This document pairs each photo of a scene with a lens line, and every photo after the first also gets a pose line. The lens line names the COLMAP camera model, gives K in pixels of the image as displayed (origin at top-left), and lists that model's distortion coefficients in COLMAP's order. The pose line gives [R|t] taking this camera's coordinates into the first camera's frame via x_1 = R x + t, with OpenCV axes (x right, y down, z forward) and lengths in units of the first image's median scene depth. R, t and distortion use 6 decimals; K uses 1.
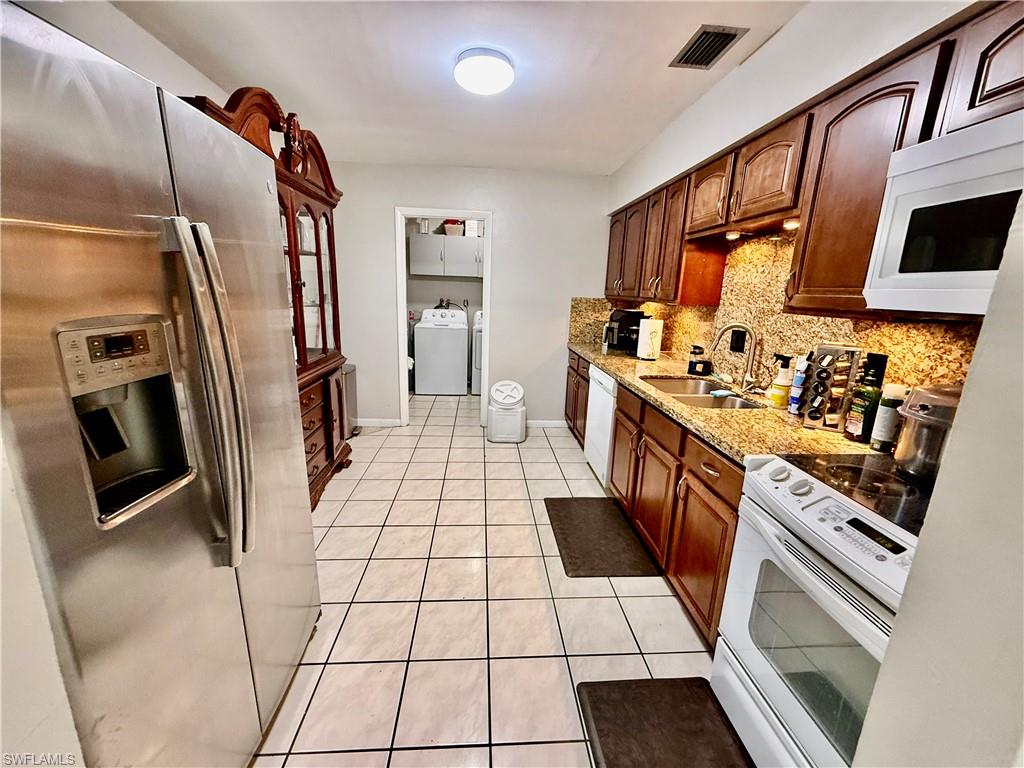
lens RADIAL K [[407.2, 0, 509.6], [0, 407.2, 383.5], [0, 0, 1]] dist [-0.000228, 0.000140]
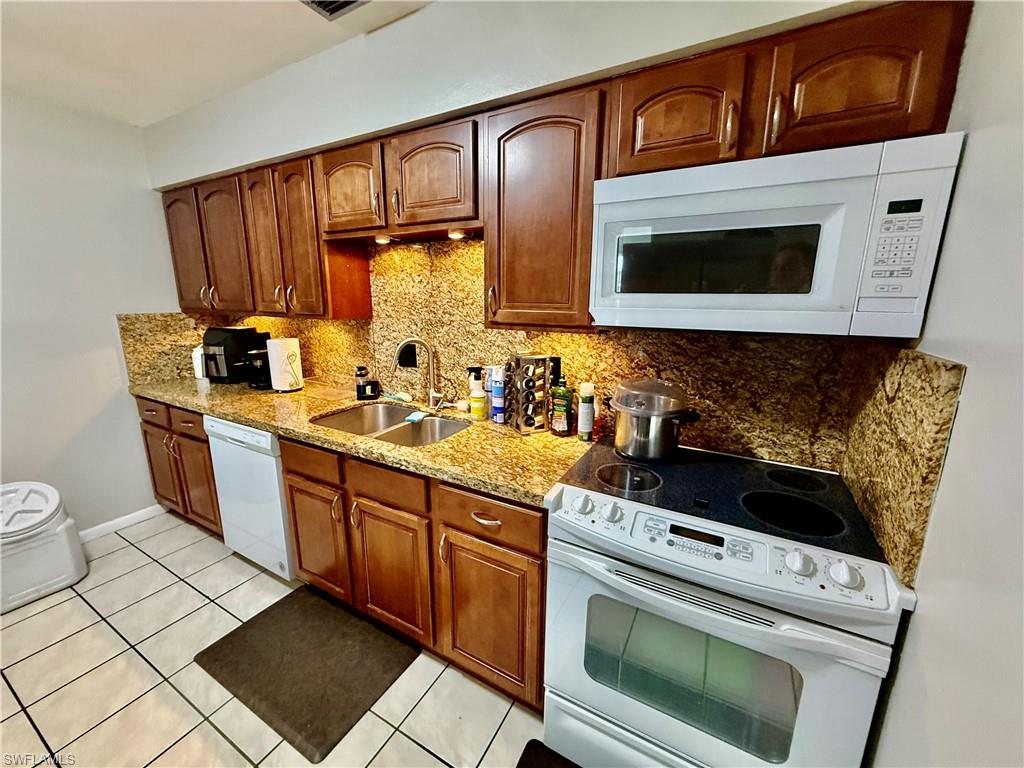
lens RADIAL K [[407.2, 0, 509.6], [0, 407.2, 383.5], [0, 0, 1]] dist [-0.000228, 0.000140]
pose [[0.548078, -0.206402, 0.810561, -0.080760], [0.201426, 0.973125, 0.111599, -0.107818], [-0.811812, 0.102103, 0.574923, 0.313236]]
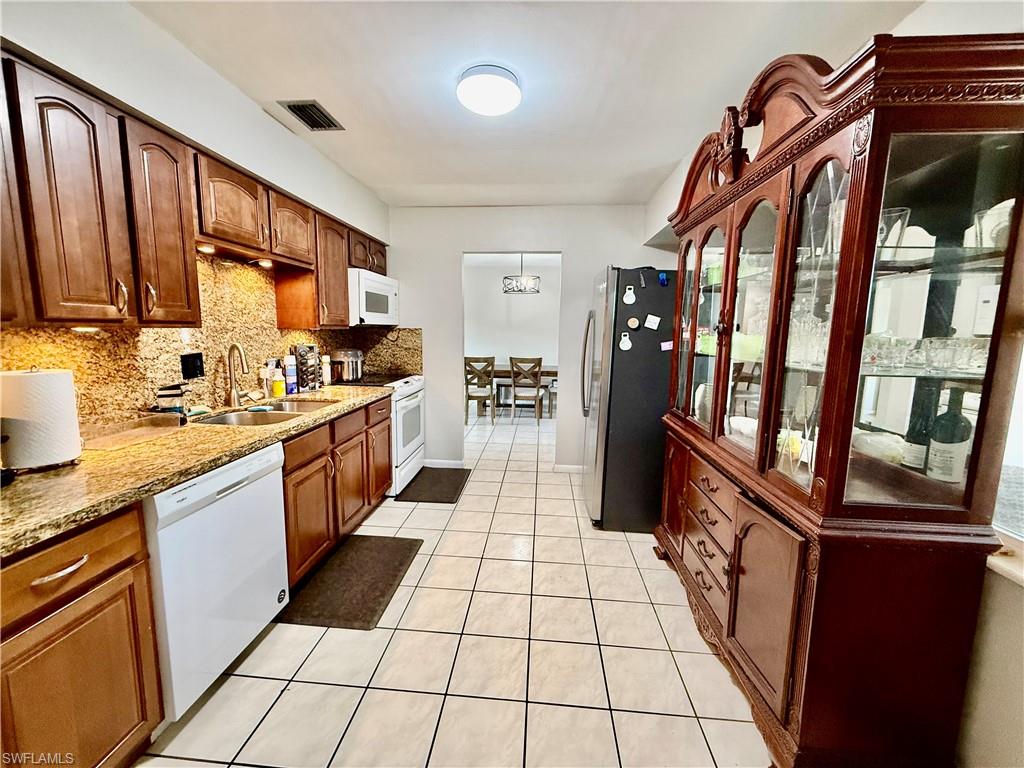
lens RADIAL K [[407.2, 0, 509.6], [0, 407.2, 383.5], [0, 0, 1]] dist [-0.000228, 0.000140]
pose [[-0.987899, -0.070993, 0.137897, -0.254270], [-0.017622, 0.934711, 0.354971, -0.426806], [-0.154095, 0.348245, -0.924651, 1.876511]]
